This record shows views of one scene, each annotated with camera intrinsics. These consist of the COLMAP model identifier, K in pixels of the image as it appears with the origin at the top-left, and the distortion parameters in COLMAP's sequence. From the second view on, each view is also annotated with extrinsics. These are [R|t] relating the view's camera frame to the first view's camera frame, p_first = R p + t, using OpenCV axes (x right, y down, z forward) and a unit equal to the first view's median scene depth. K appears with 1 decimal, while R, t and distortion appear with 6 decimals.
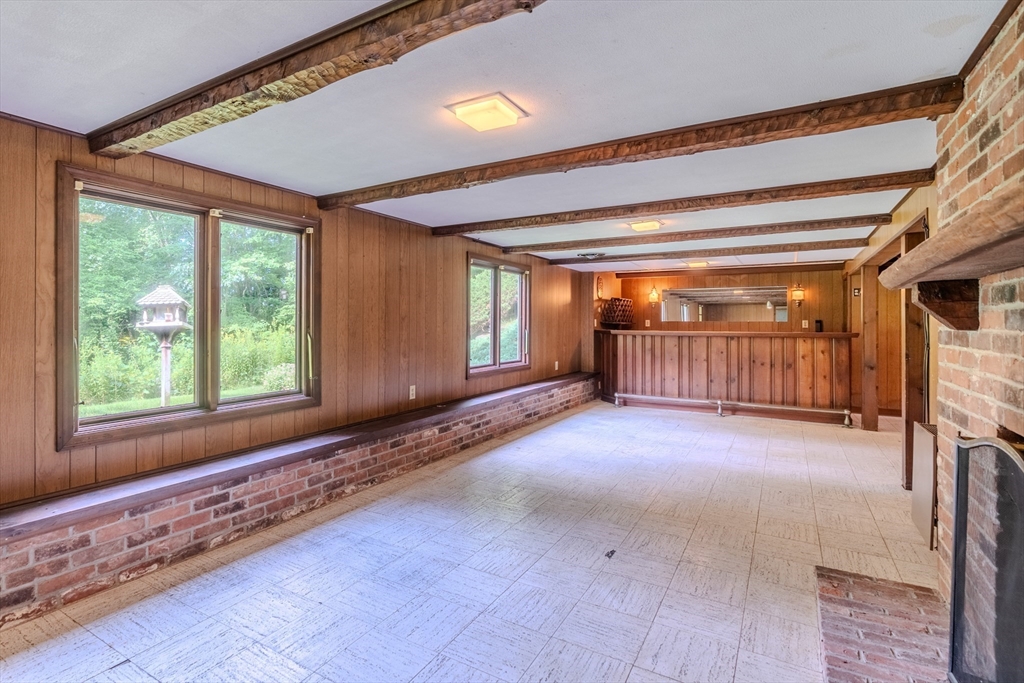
lens RADIAL K [[490.8, 0, 511.1], [0, 490.8, 318.1], [0, 0, 1]] dist [-0.002119, -0.000371]
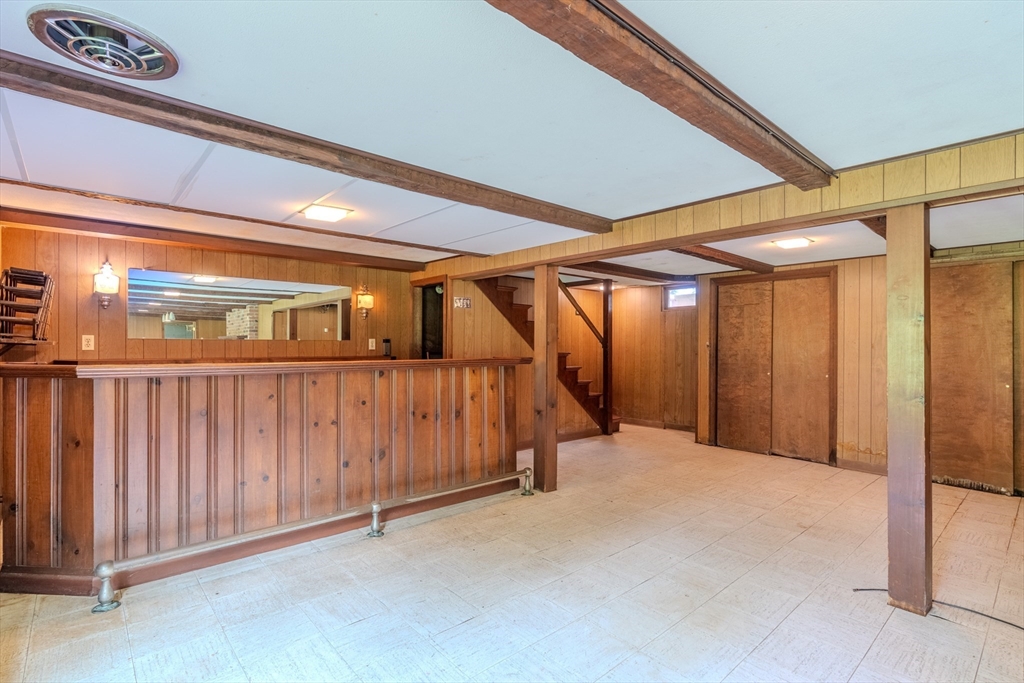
lens RADIAL K [[512.5, 0, 512.0], [0, 512.5, 341.5], [0, 0, 1]] dist [0.000207, 0.000277]
pose [[0.346898, -0.000211, 0.937903, -0.008456], [-0.010587, 0.999935, 0.004141, 0.003553], [-0.937843, -0.011366, 0.346874, 0.648828]]
